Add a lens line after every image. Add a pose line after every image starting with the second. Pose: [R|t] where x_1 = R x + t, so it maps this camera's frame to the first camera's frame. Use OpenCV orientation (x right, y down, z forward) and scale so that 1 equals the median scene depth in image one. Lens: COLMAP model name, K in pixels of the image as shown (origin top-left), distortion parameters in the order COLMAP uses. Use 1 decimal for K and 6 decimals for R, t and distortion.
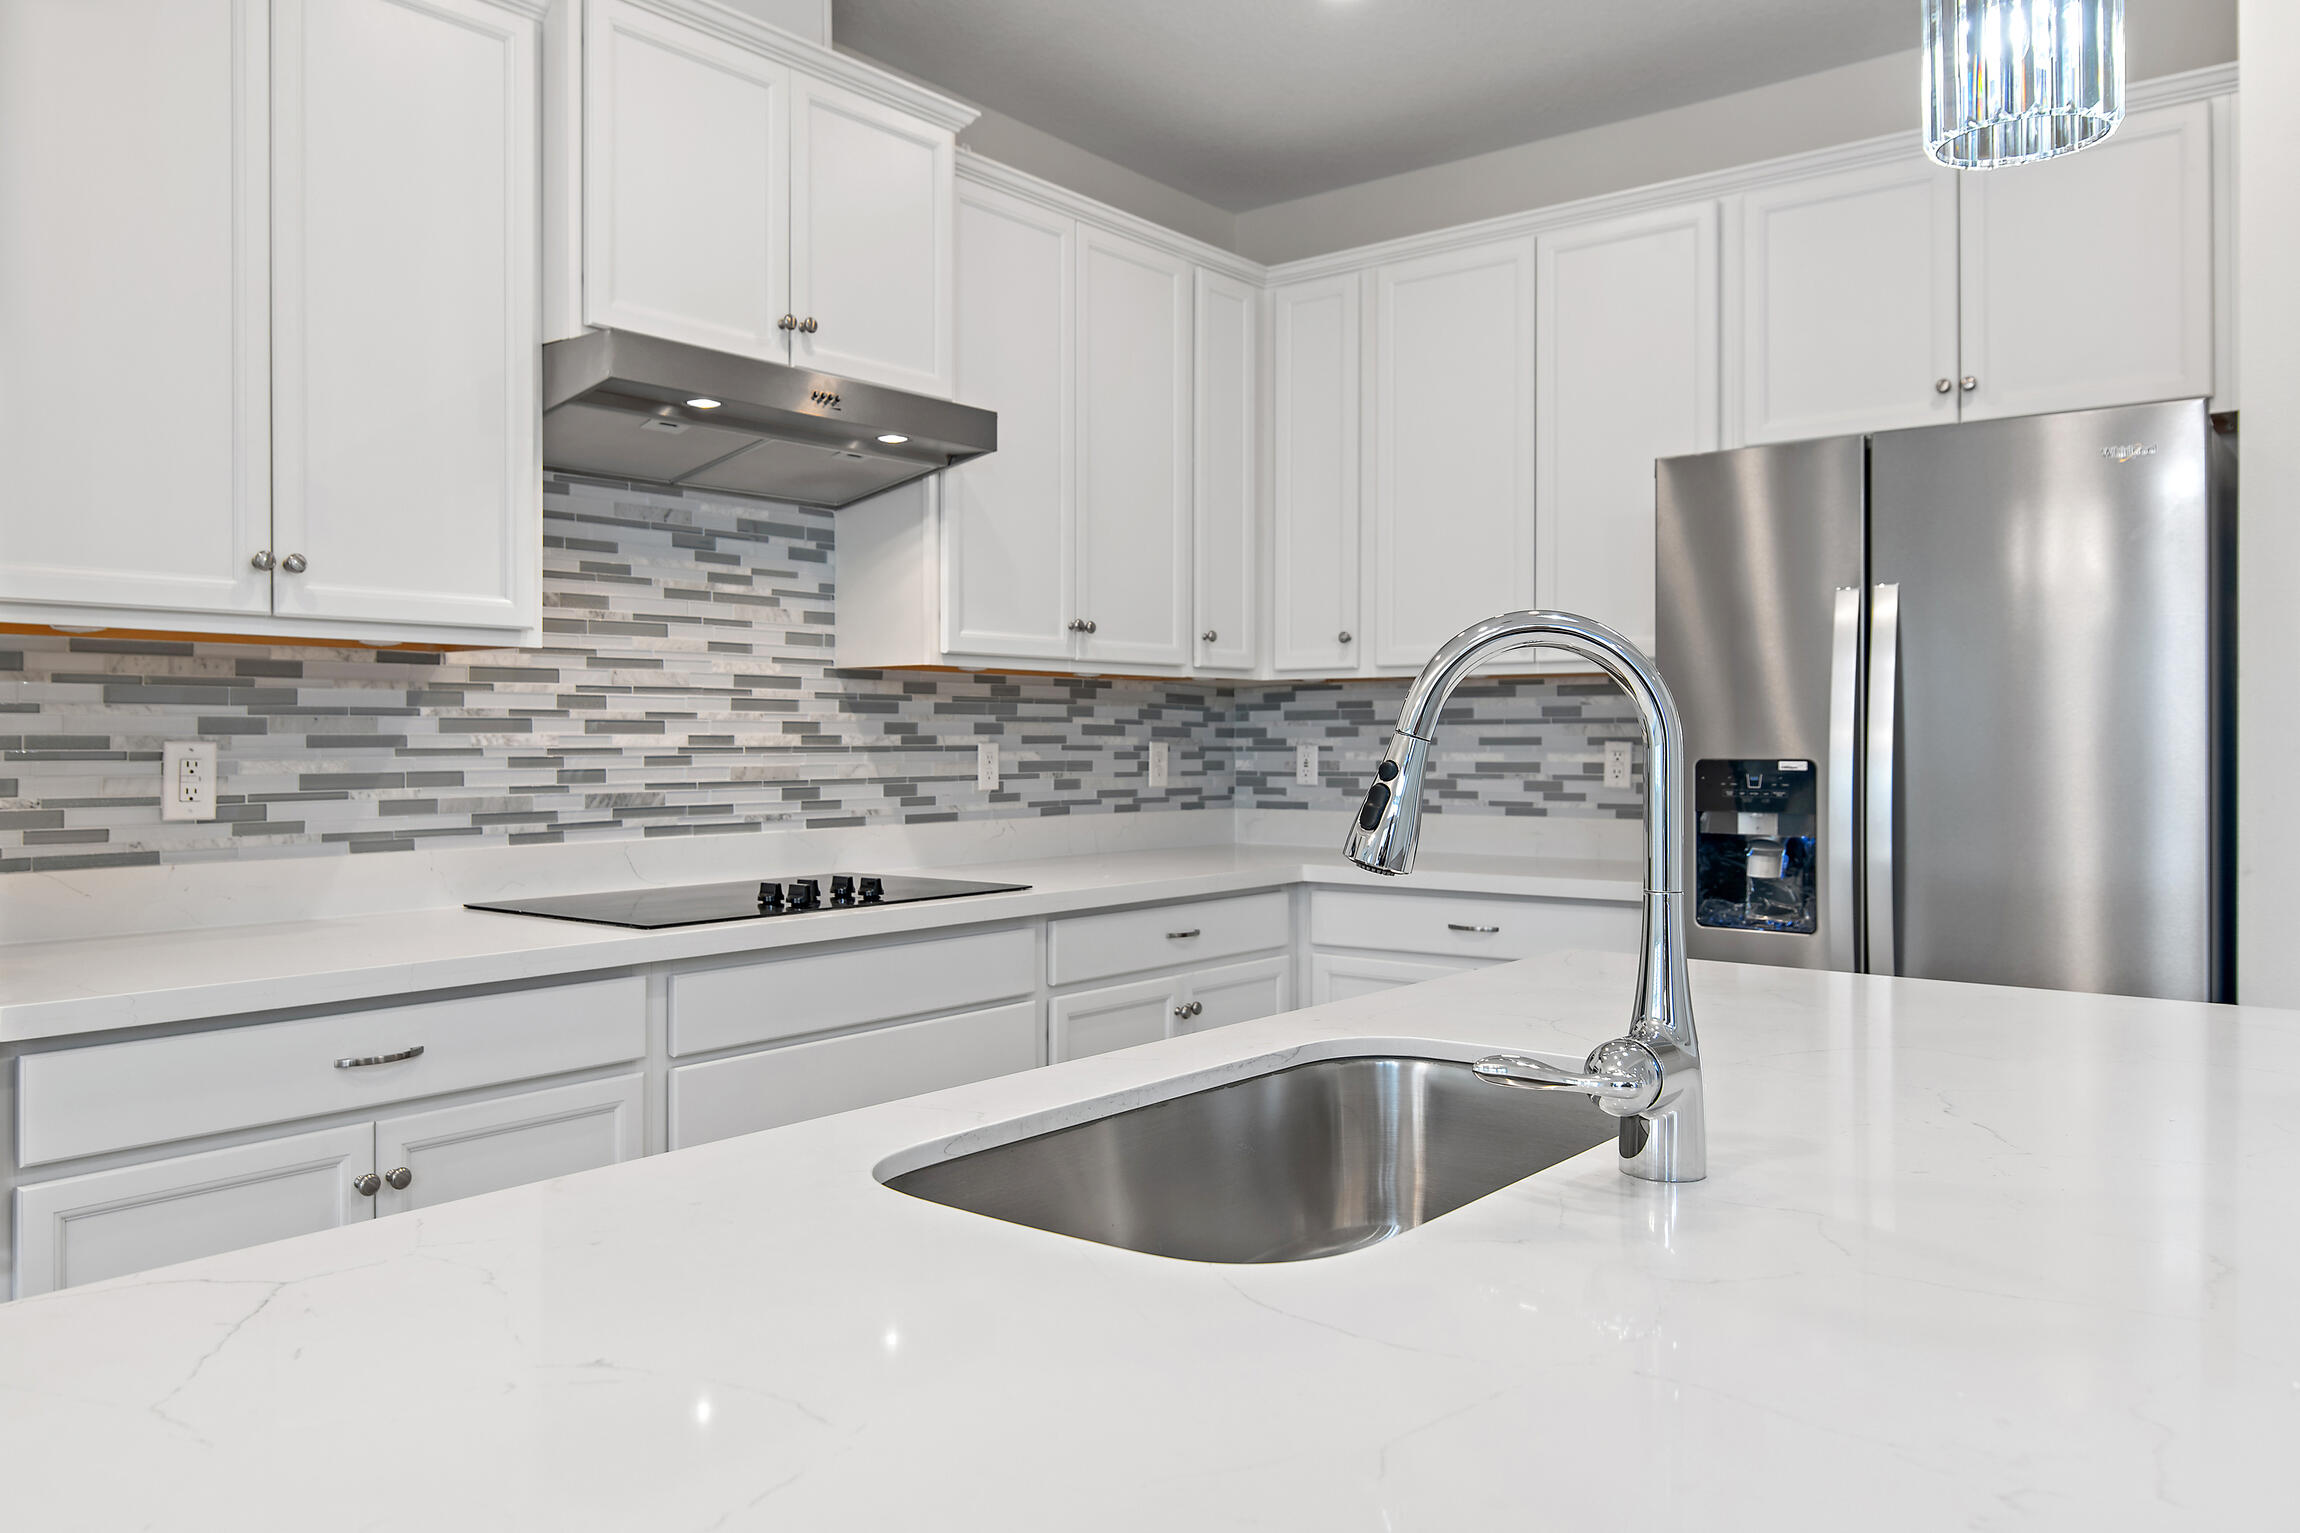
lens RADIAL K [[1708.5, 0, 1127.7], [0, 1708.5, 723.9], [0, 0, 1]] dist [0.003771, 0.000236]
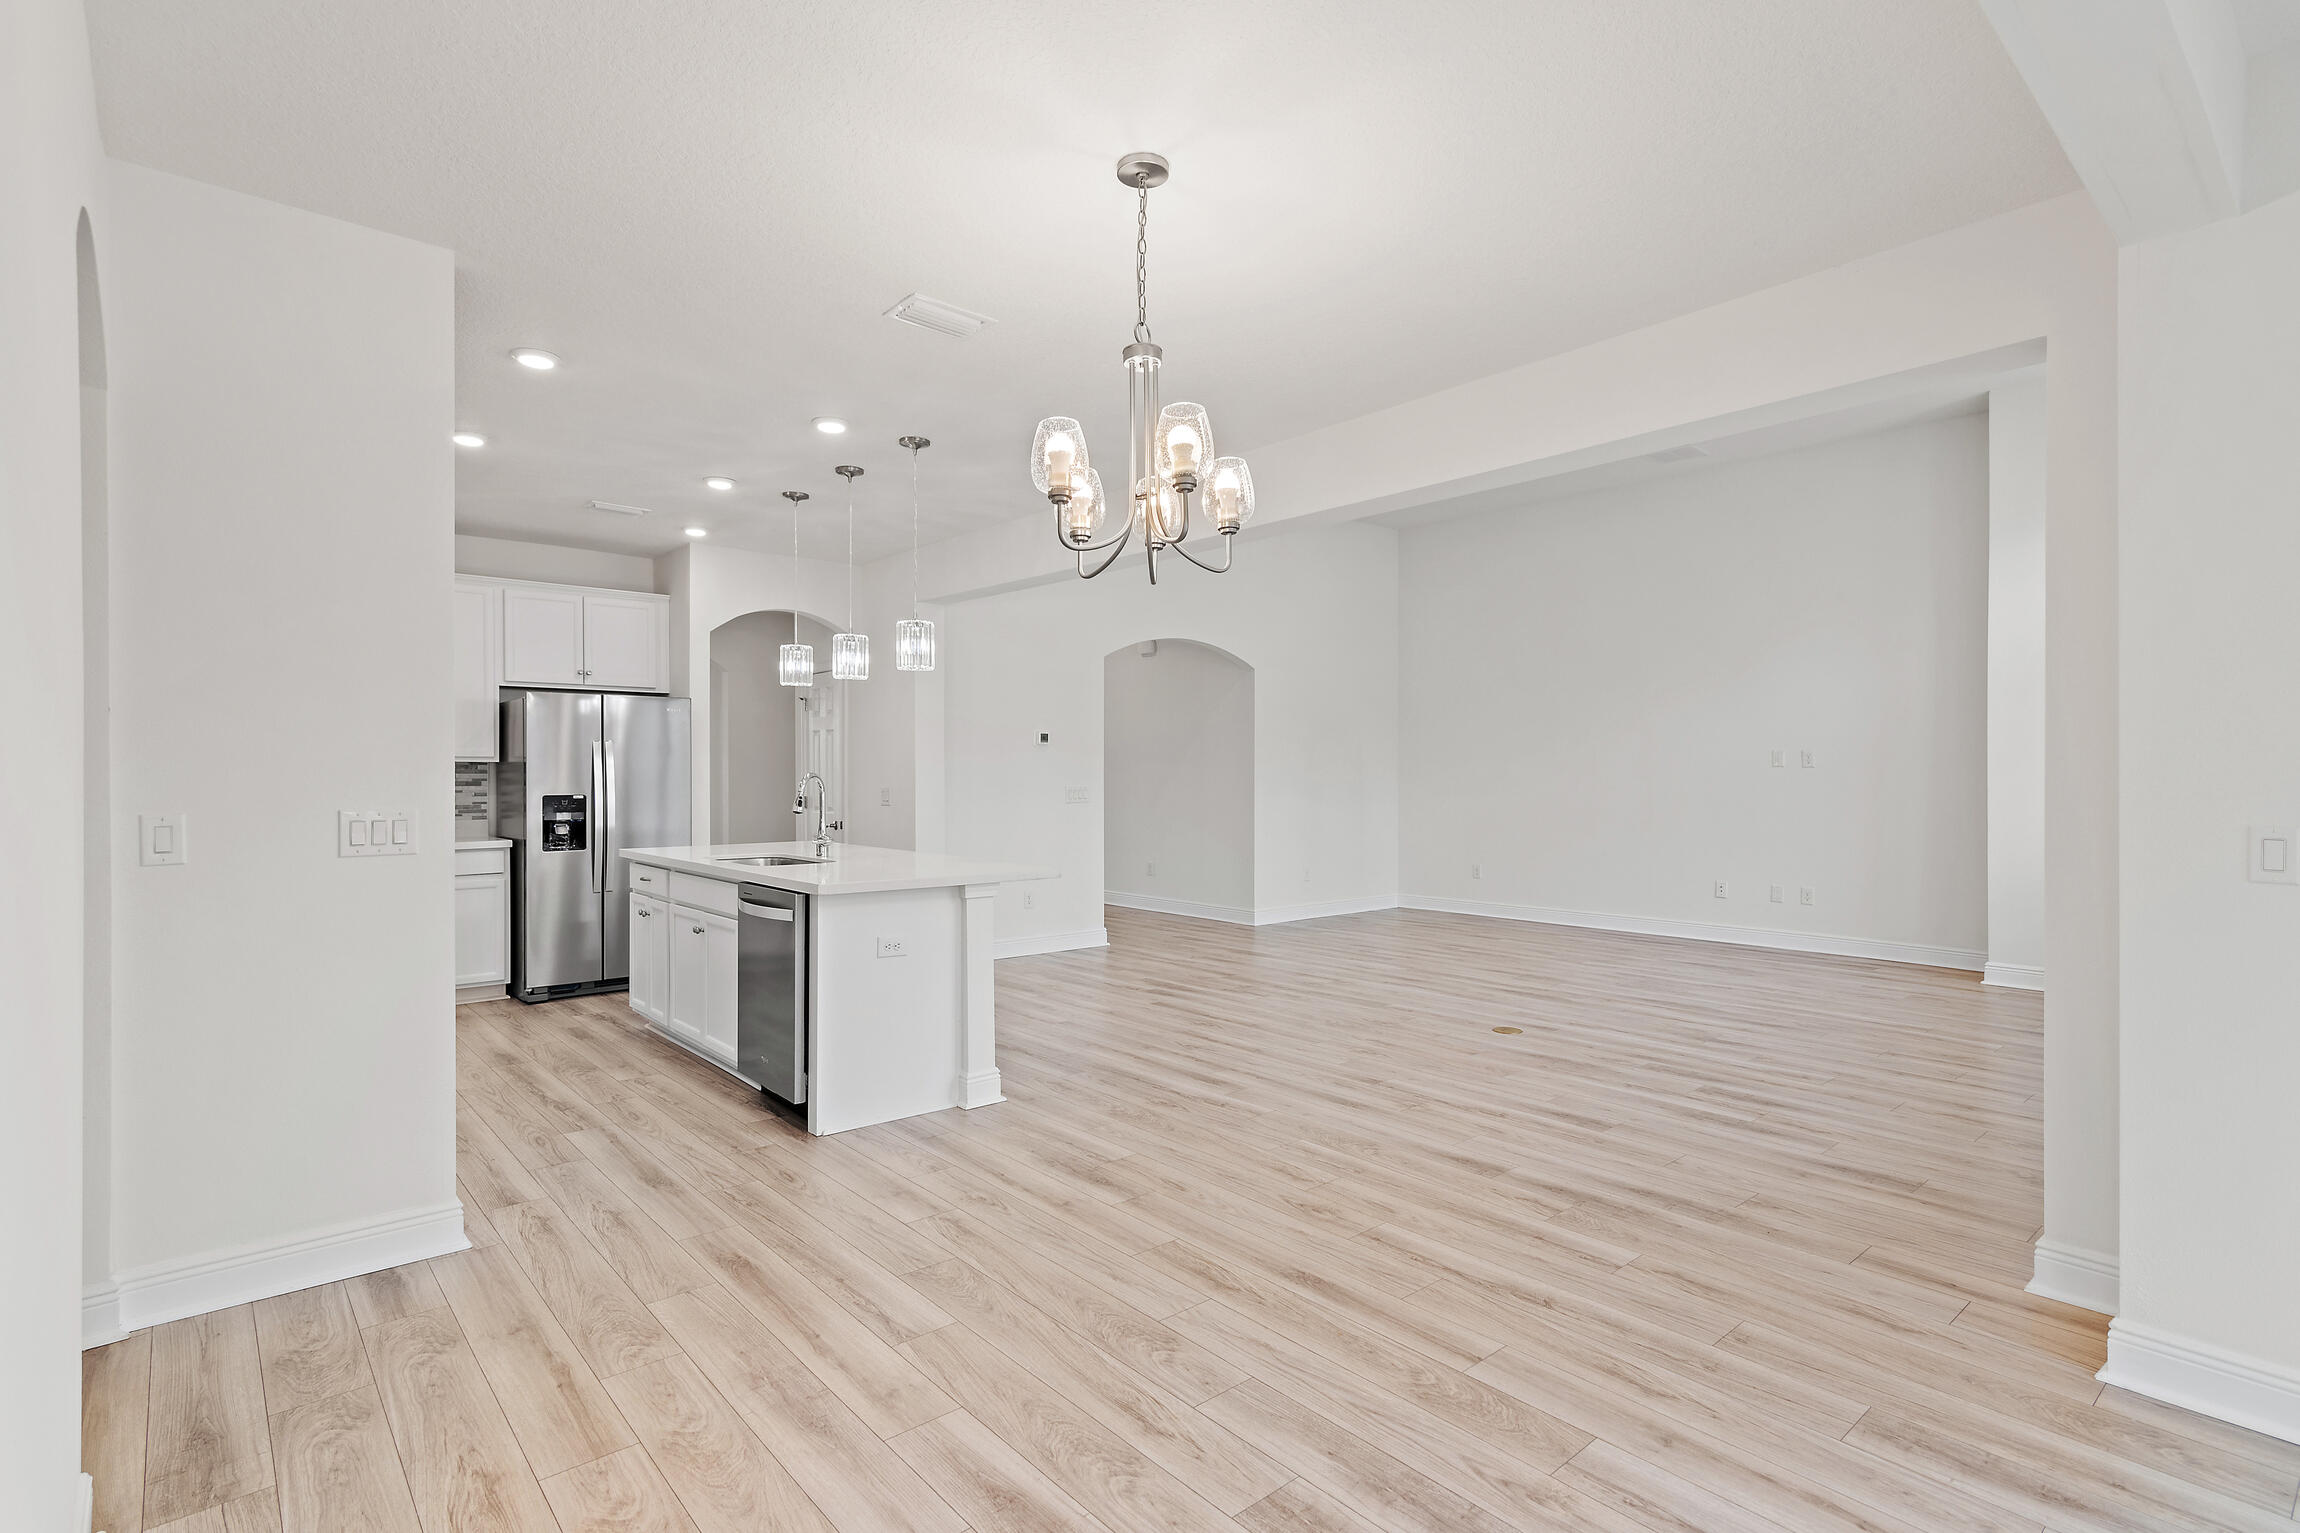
lens RADIAL K [[1104.9, 0, 1150.6], [0, 1104.9, 779.0], [0, 0, 1]] dist [-0.005539, -0.000454]
pose [[0.154619, -0.006314, 0.987954, -1.319931], [-0.006279, 0.999953, 0.007374, -0.026880], [-0.987954, -0.007343, 0.154573, -0.317127]]
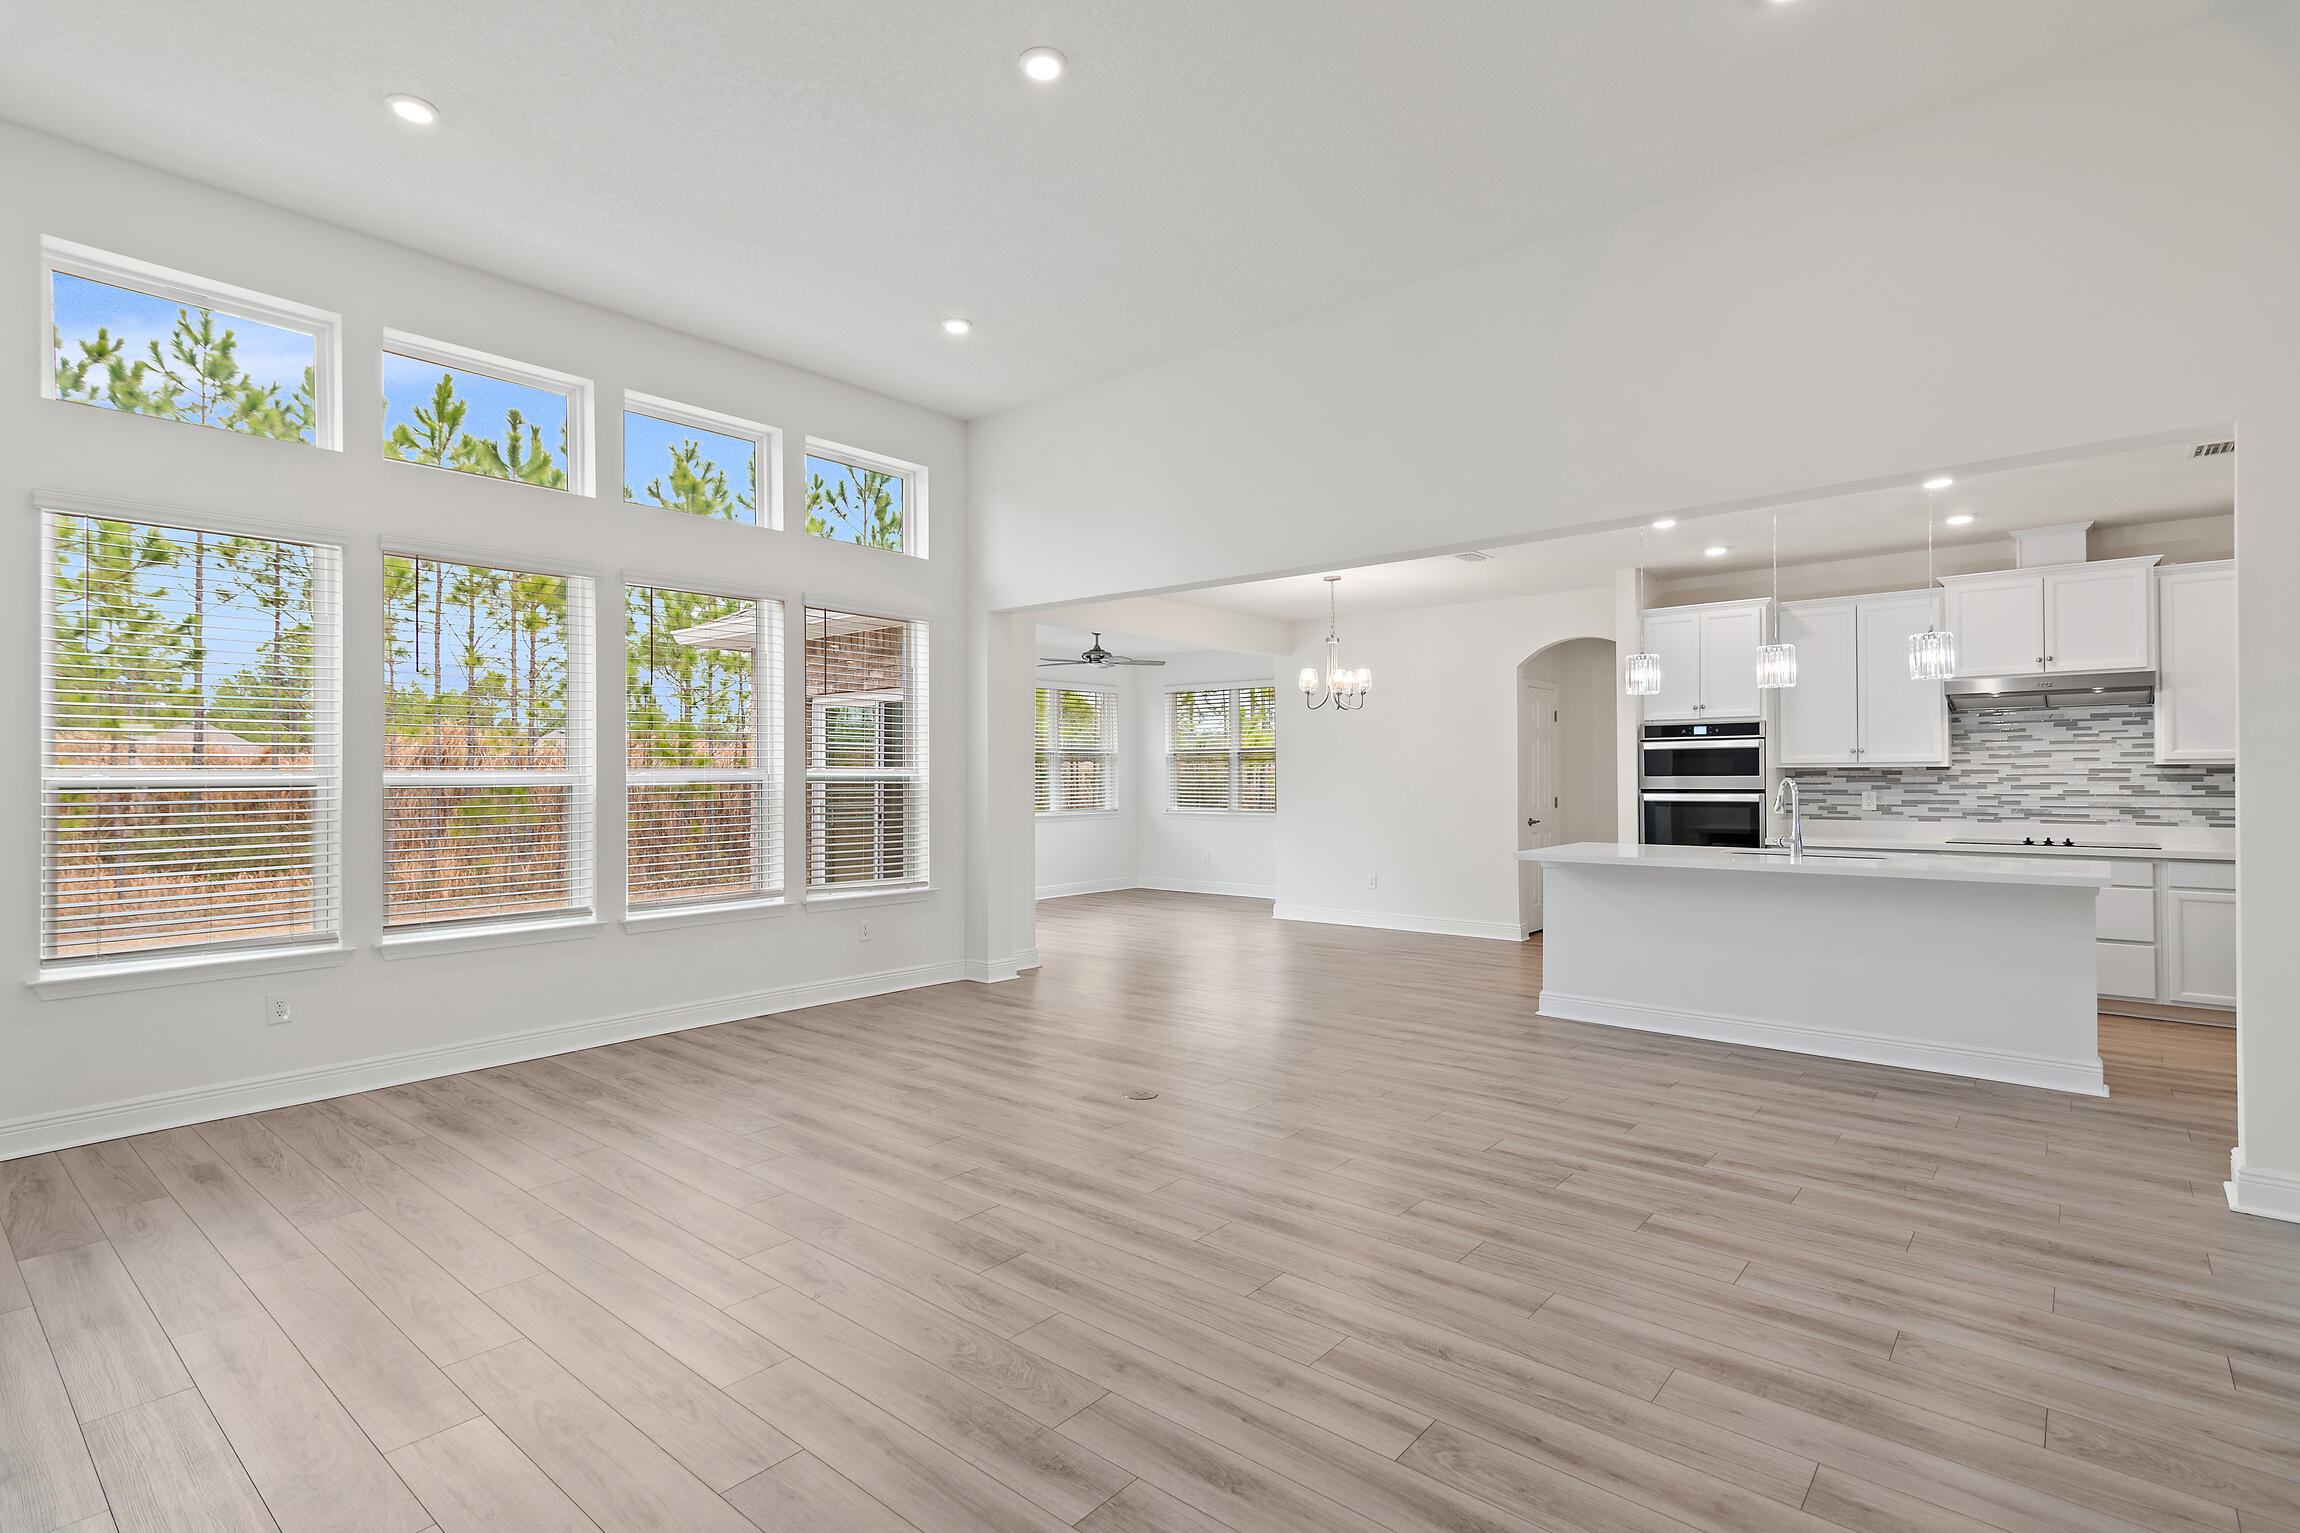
lens RADIAL K [[1104.9, 0, 1132.1], [0, 1104.9, 769.1], [0, 0, 1]] dist [-0.005539, -0.000454]
pose [[-0.046912, -0.007293, -0.998872, 1.729752], [0.010825, 0.999911, -0.007809, -0.032487], [0.998840, -0.011180, -0.046829, -0.519730]]
